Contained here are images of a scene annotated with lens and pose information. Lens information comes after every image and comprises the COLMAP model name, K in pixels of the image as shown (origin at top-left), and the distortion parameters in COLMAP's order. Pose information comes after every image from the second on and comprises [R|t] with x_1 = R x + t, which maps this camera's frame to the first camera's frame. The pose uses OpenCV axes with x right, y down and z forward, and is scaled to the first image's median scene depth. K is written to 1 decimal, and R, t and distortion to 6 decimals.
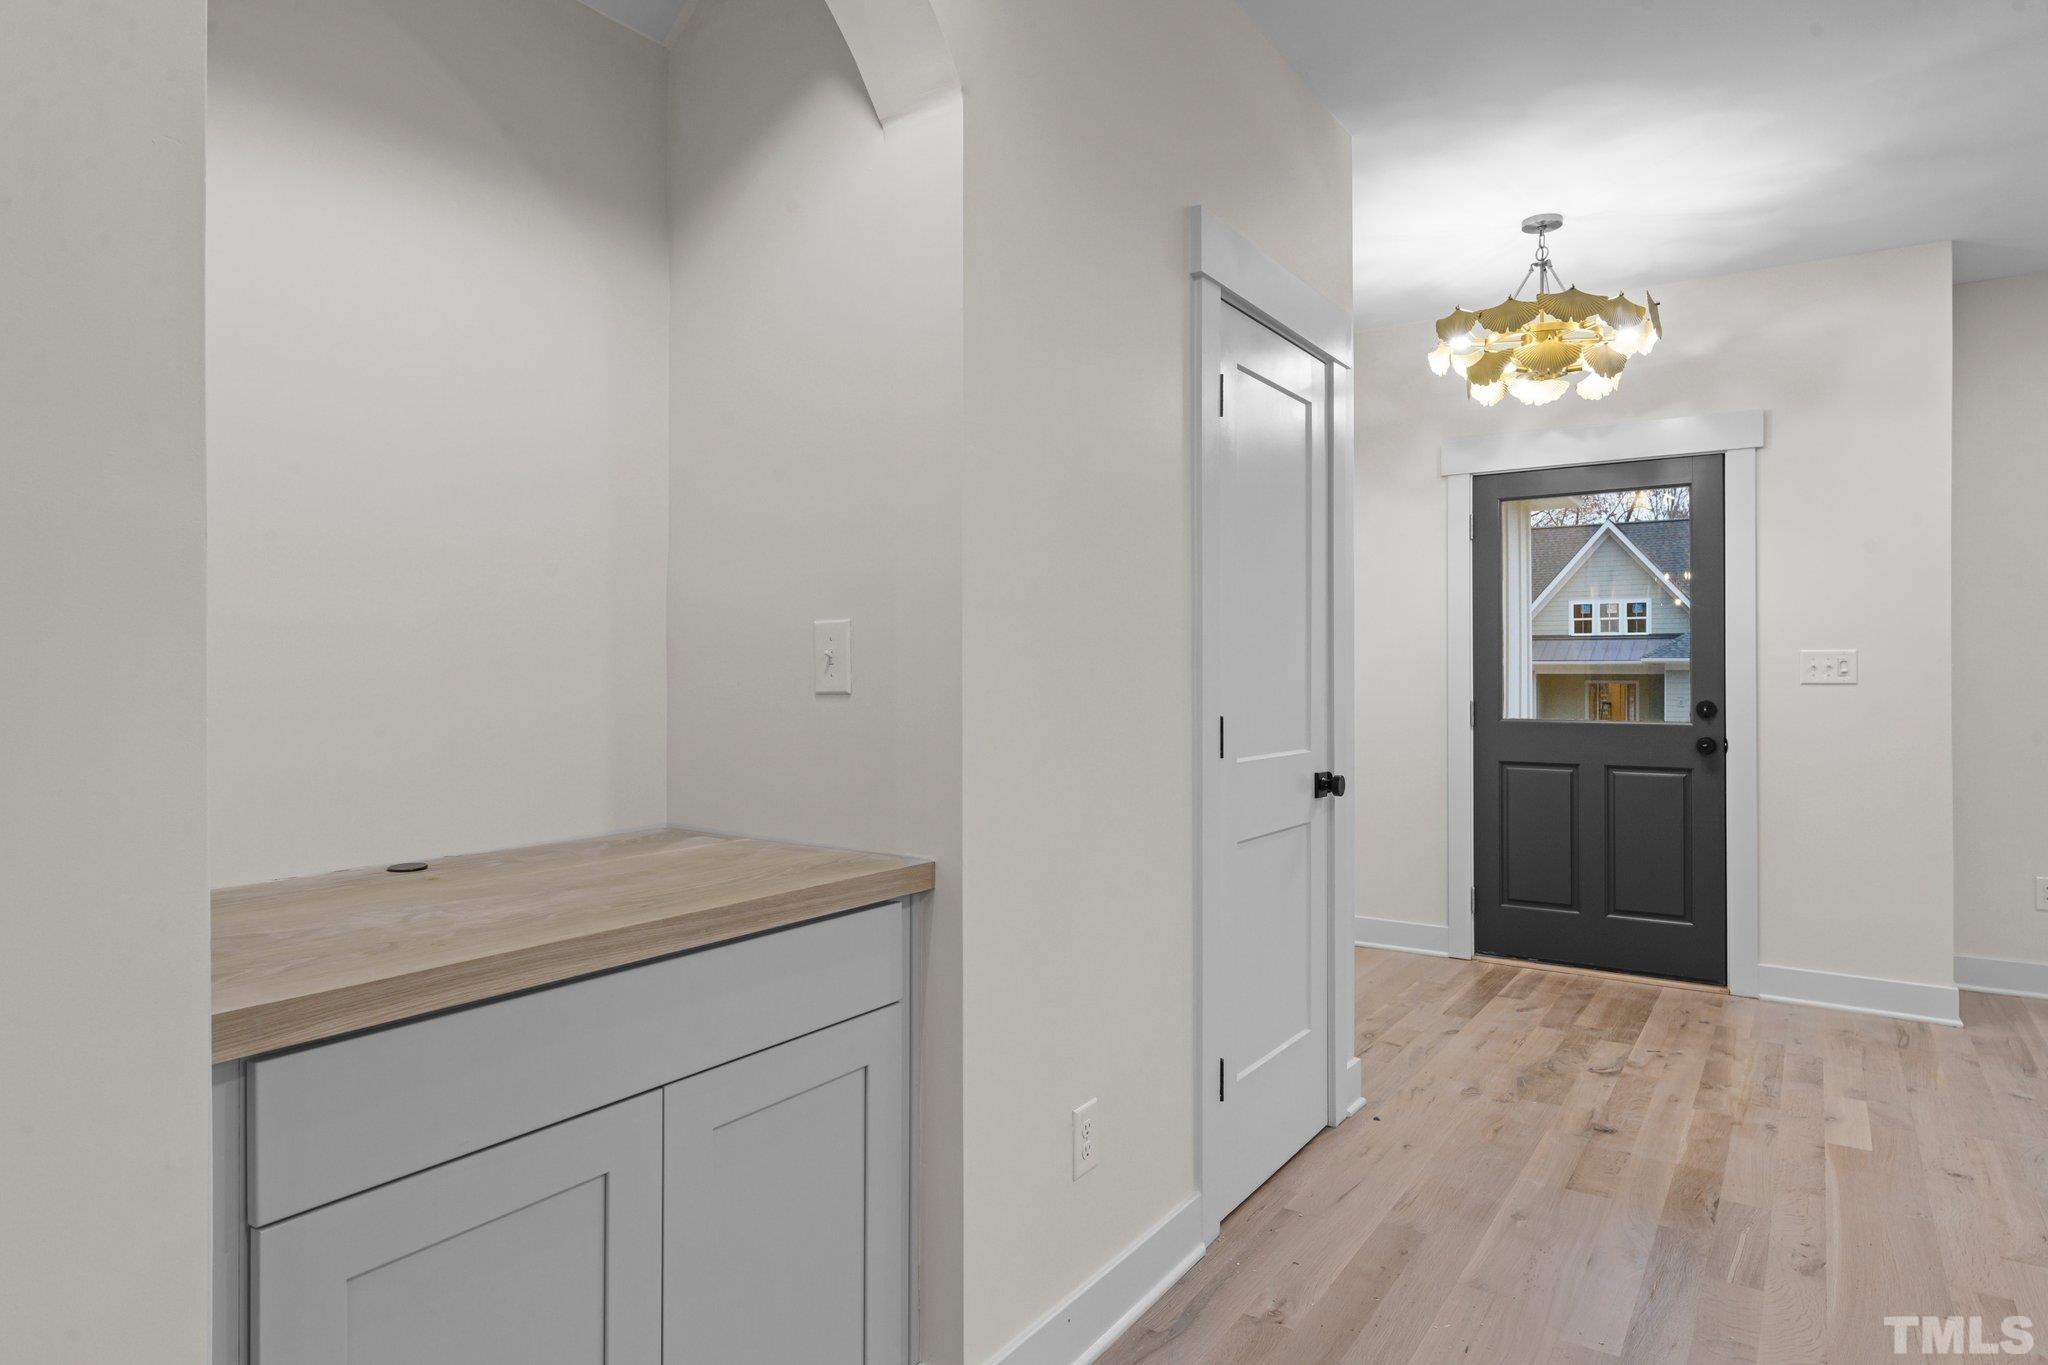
lens RADIAL K [[1192.5, 0, 1024.0], [0, 1192.5, 682.5], [0, 0, 1]] dist [0.001185, 0.000930]
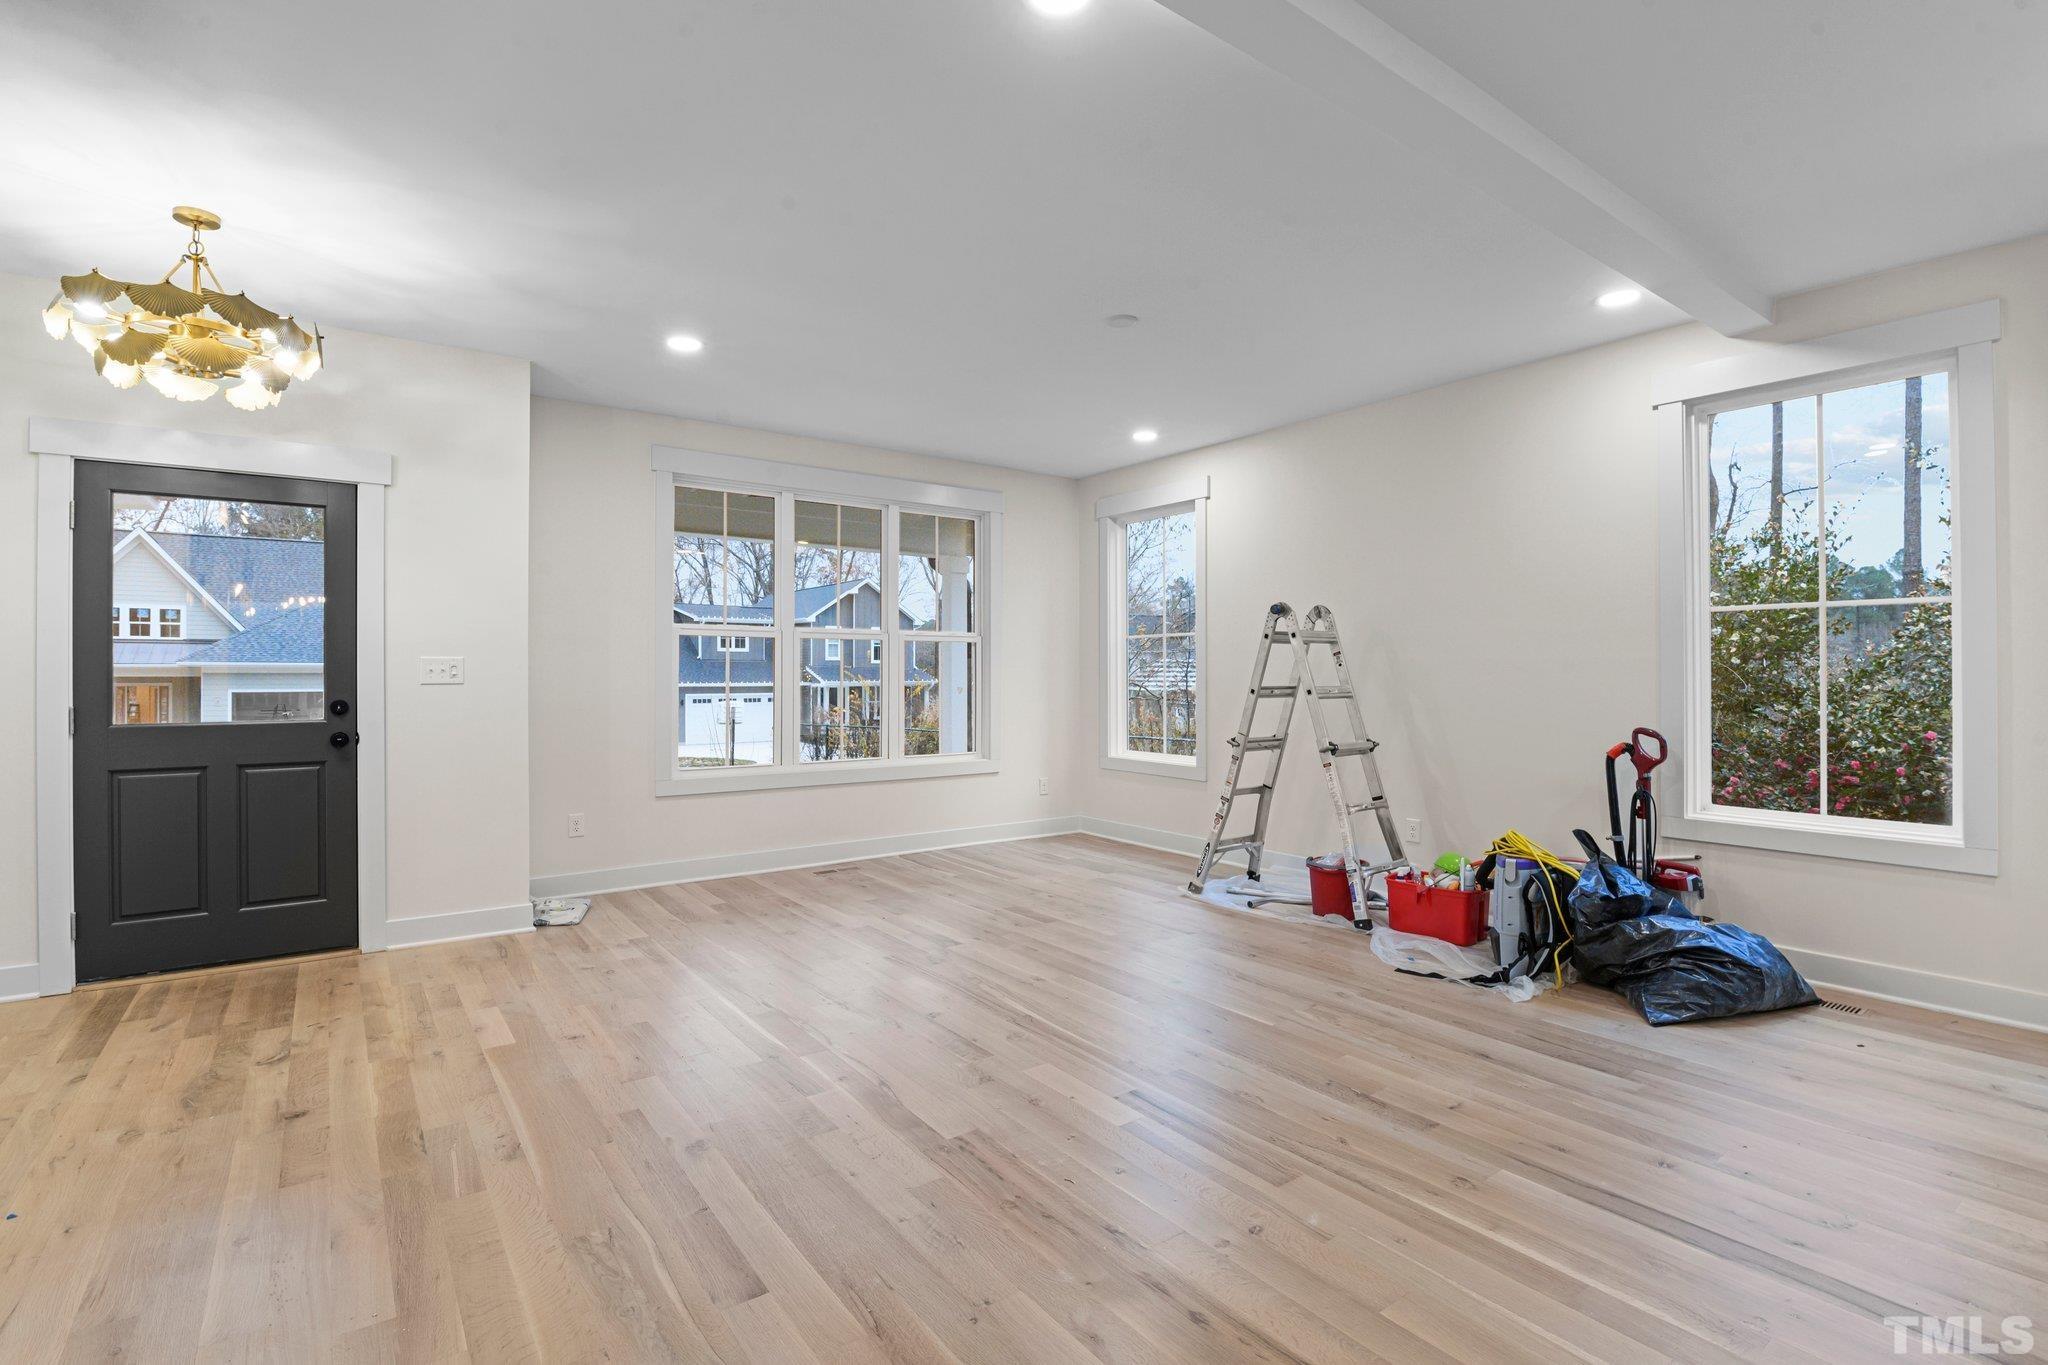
lens RADIAL K [[944.6, 0, 1016.4], [0, 944.6, 671.7], [0, 0, 1]] dist [-0.002834, -0.009492]
pose [[0.345453, 0.001733, 0.938434, -0.052752], [0.009280, 0.999943, -0.005263, -0.001070], [-0.938390, 0.010527, 0.345417, 0.105005]]
